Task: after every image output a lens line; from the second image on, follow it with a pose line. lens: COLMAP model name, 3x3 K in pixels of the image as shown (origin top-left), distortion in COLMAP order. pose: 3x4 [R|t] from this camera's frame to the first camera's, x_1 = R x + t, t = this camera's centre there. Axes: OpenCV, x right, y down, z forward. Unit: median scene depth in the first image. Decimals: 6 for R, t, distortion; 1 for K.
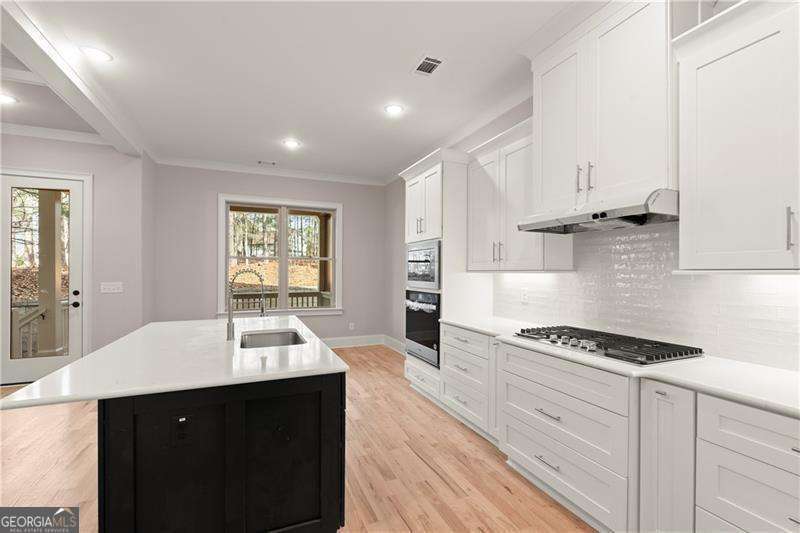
lens RADIAL K [[358.1, 0, 397.4], [0, 358.1, 268.6], [0, 0, 1]] dist [-0.000874, 0.000025]
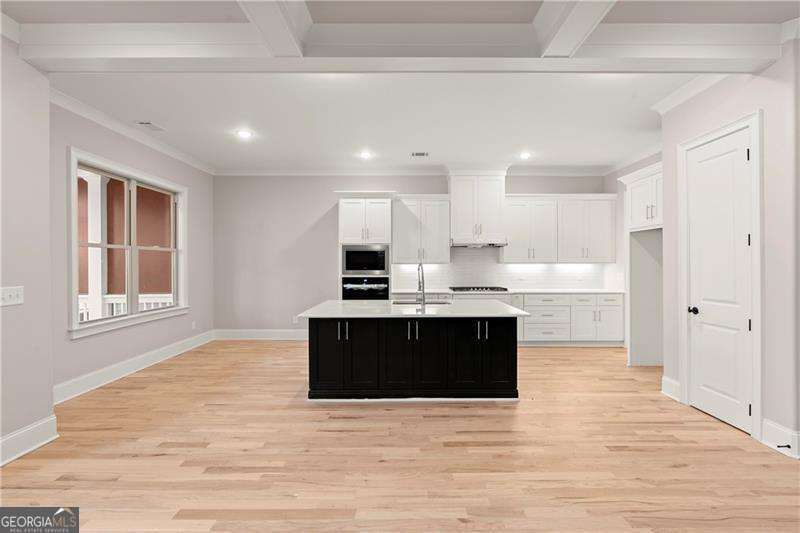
lens RADIAL K [[355.8, 0, 404.3], [0, 355.8, 263.3], [0, 0, 1]] dist [-0.001746, -0.000346]
pose [[0.384382, -0.004099, 0.923165, -1.350499], [-0.003620, 0.999976, 0.005947, -0.004113], [-0.923167, -0.005628, 0.384358, 0.297109]]
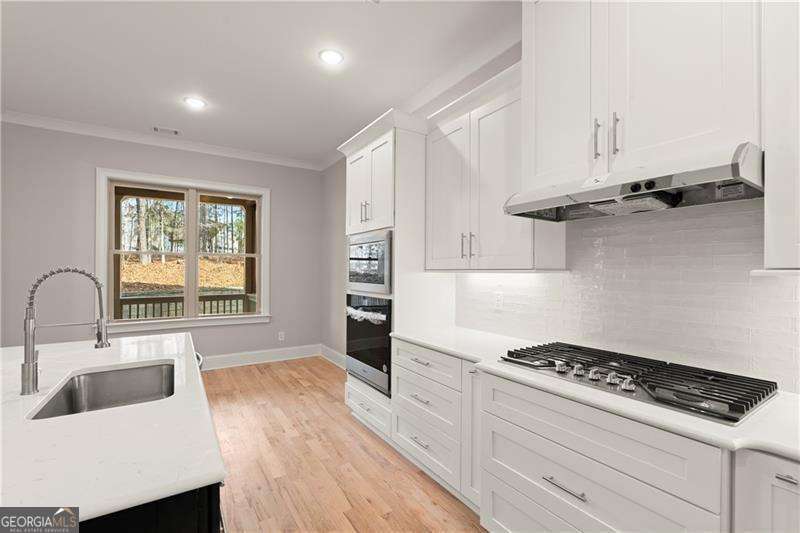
lens RADIAL K [[356.0, 0, 400.0], [0, 356.0, 266.5], [0, 0, 1]] dist [-0.004817, -0.000459]
pose [[0.985309, 0.001102, 0.170778, 0.006475], [-0.000709, 0.999997, -0.002362, 0.000567], [-0.170780, 0.002207, 0.985307, 0.239692]]
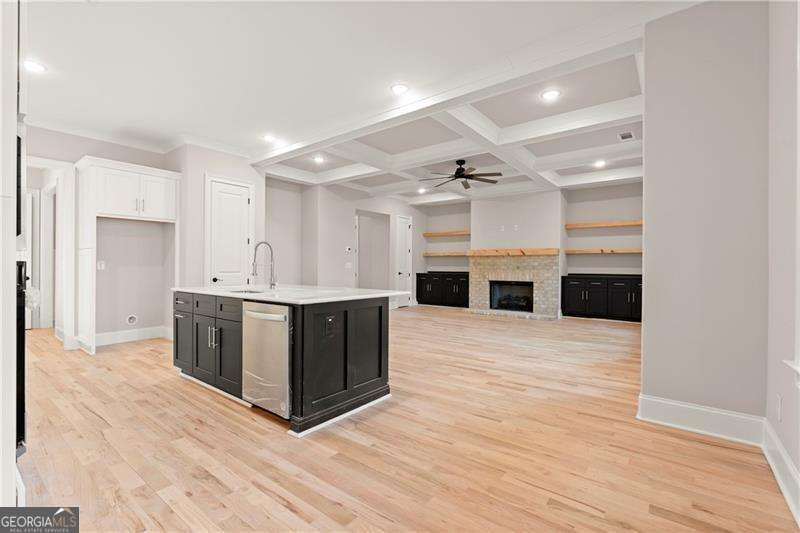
lens RADIAL K [[355.8, 0, 404.3], [0, 355.8, 263.3], [0, 0, 1]] dist [-0.001746, -0.000346]
pose [[-0.865155, -0.009189, -0.501421, -0.129646], [-0.001371, 0.999872, -0.015958, 0.075013], [0.501503, -0.013119, -0.865056, 1.700184]]
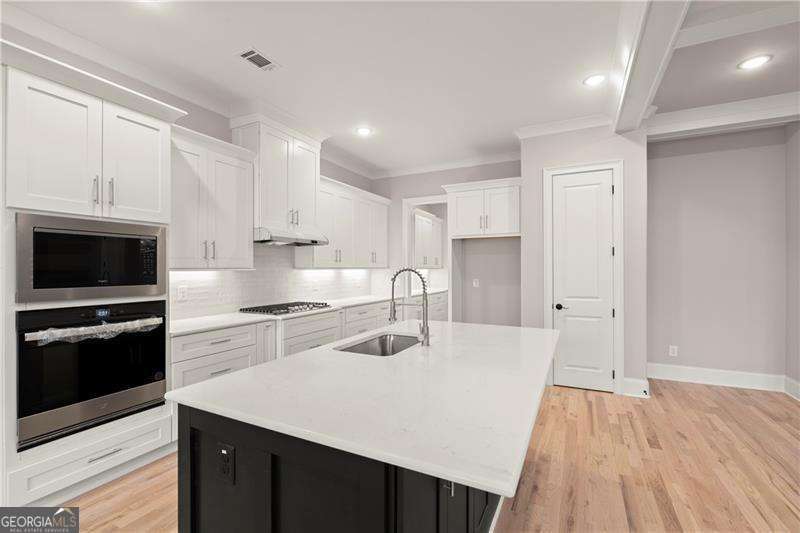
lens RADIAL K [[354.5, 0, 400.0], [0, 354.5, 266.5], [0, 0, 1]] dist [-0.002478, -0.000321]
pose [[-0.651437, 0.002382, 0.758699, -0.732070], [-0.005054, 0.999959, -0.007479, 0.004002], [-0.758686, -0.008706, -0.651398, 1.088626]]
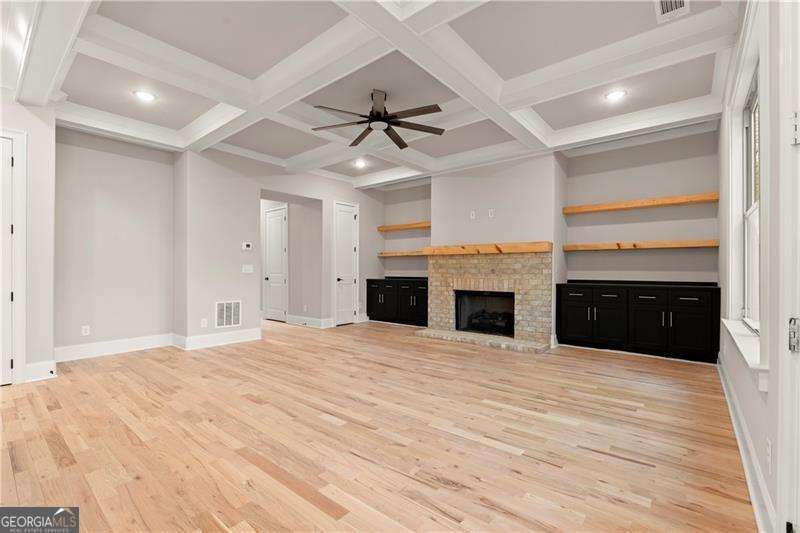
lens RADIAL K [[354.7, 0, 401.1], [0, 354.7, 269.2], [0, 0, 1]] dist [-0.001690, -0.000339]
pose [[-0.884099, -0.002676, -0.467293, -0.834598], [0.002296, 0.999947, -0.010070, 0.069892], [0.467295, -0.009976, -0.884045, 1.270701]]
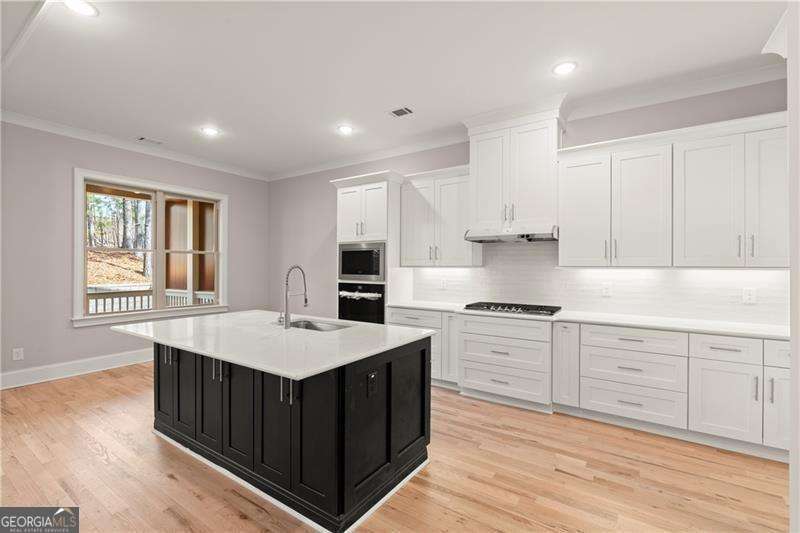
lens RADIAL K [[354.6, 0, 400.3], [0, 354.6, 263.1], [0, 0, 1]] dist [-0.001082, -0.000070]
pose [[0.833267, 0.005444, 0.552843, -0.519308], [-0.006051, 0.999981, -0.000726, -0.004938], [-0.552837, -0.002740, 0.833285, -0.073802]]
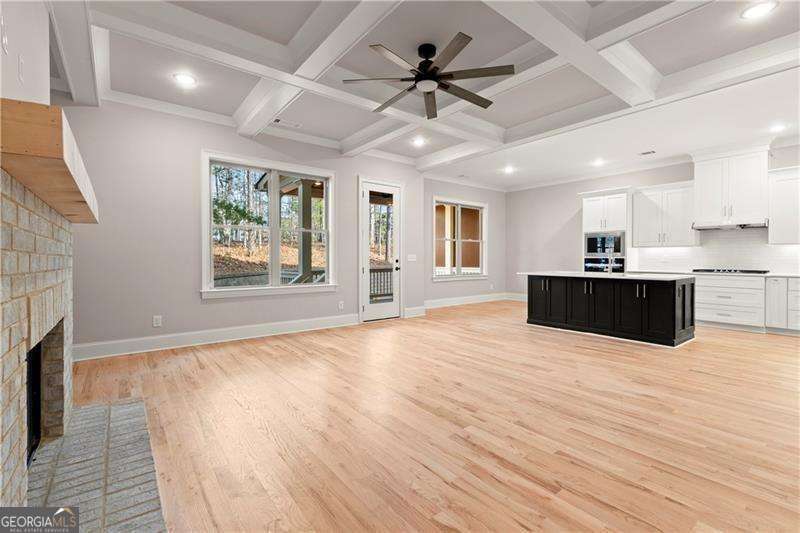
lens RADIAL K [[357.6, 0, 402.2], [0, 357.6, 258.4], [0, 0, 1]] dist [-0.000171, -0.000071]
pose [[0.962866, -0.000756, 0.269980, -1.584880], [-0.001986, 0.999949, 0.009884, 0.051772], [-0.269974, -0.010053, 0.962815, -0.574864]]
